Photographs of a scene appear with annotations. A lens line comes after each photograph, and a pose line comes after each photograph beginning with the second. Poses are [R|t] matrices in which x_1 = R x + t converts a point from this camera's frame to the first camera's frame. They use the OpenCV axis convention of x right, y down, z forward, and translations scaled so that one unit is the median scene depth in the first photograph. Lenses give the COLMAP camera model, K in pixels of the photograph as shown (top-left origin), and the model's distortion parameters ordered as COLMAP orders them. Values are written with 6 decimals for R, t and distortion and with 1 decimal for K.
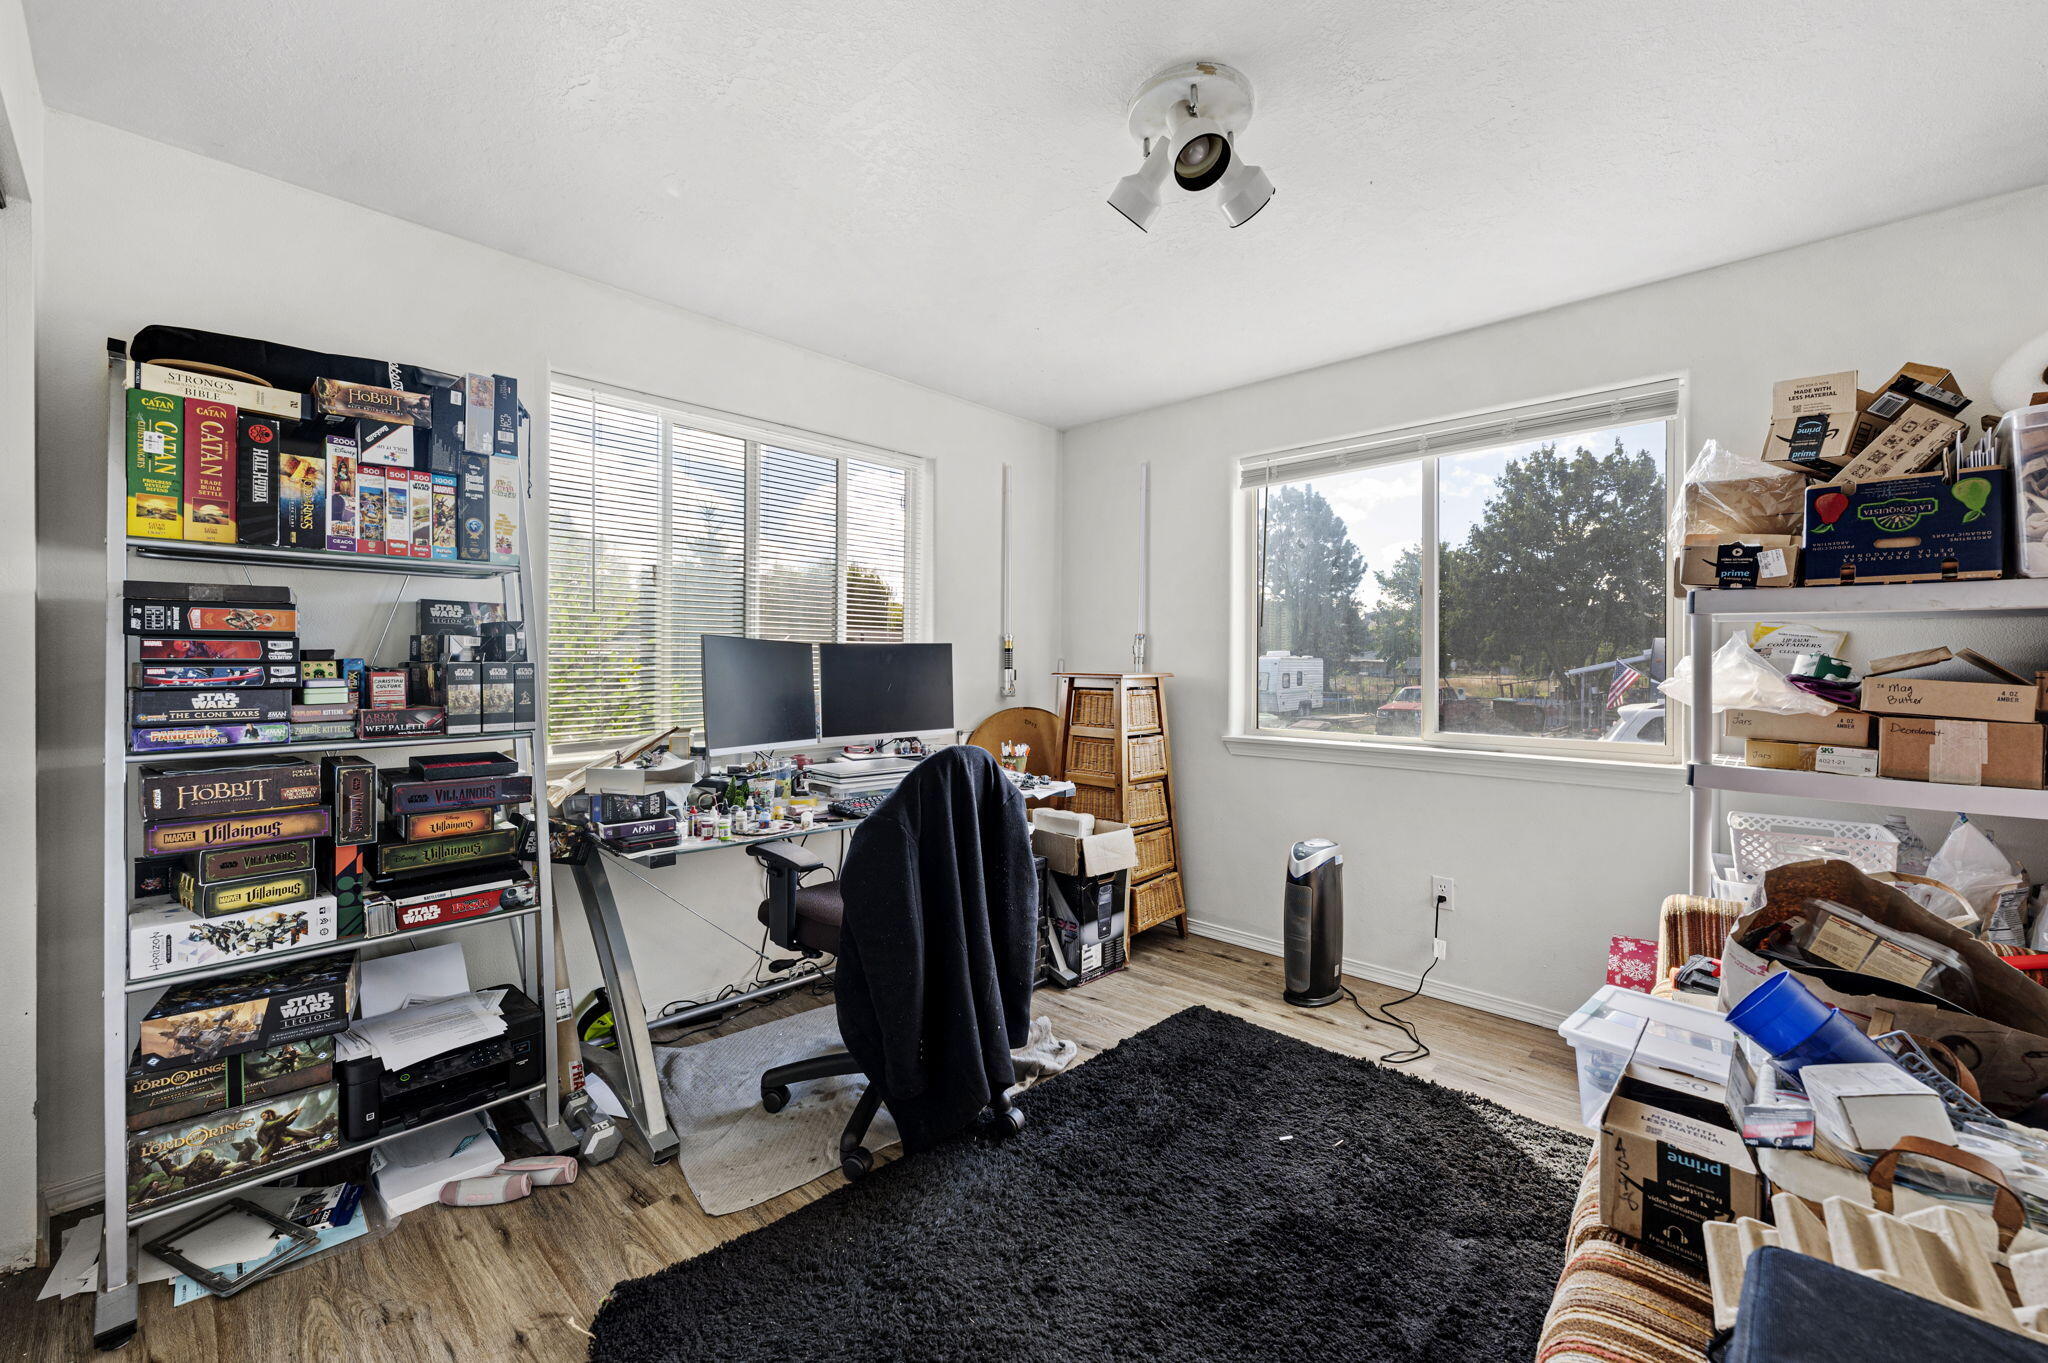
lens RADIAL K [[830.8, 0, 1021.3], [0, 830.8, 669.1], [0, 0, 1]] dist [-0.000630, -0.000066]
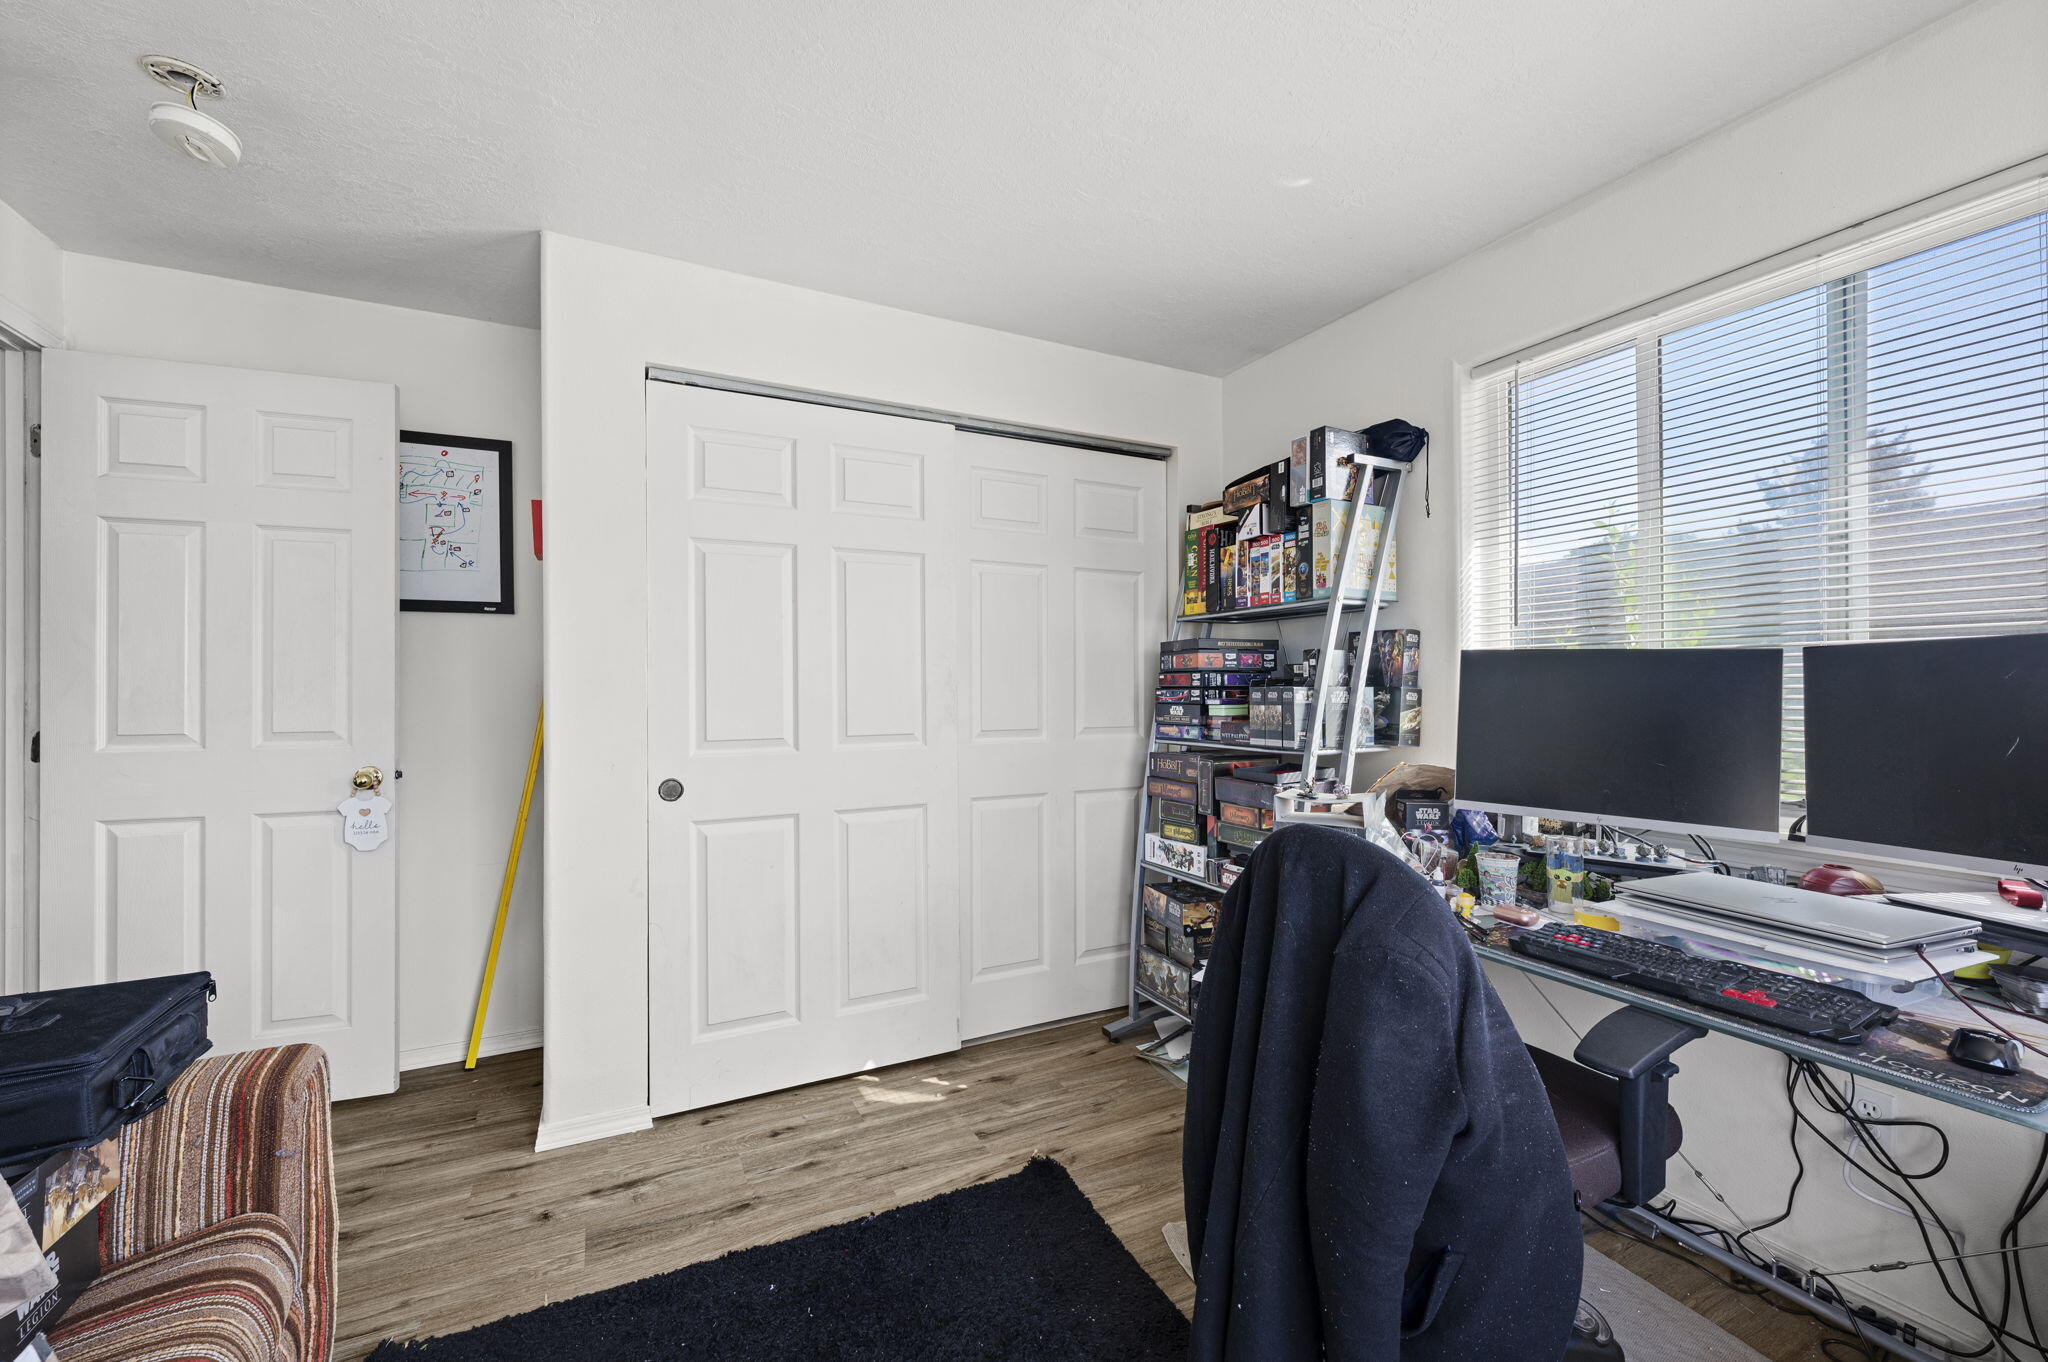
lens RADIAL K [[830.8, 0, 1022.1], [0, 830.8, 686.3], [0, 0, 1]] dist [-0.000630, -0.000066]
pose [[-0.339055, -0.001682, -0.940765, 0.640186], [-0.003178, 0.999995, -0.000643, -0.007727], [0.940761, 0.002772, -0.339058, 1.164342]]
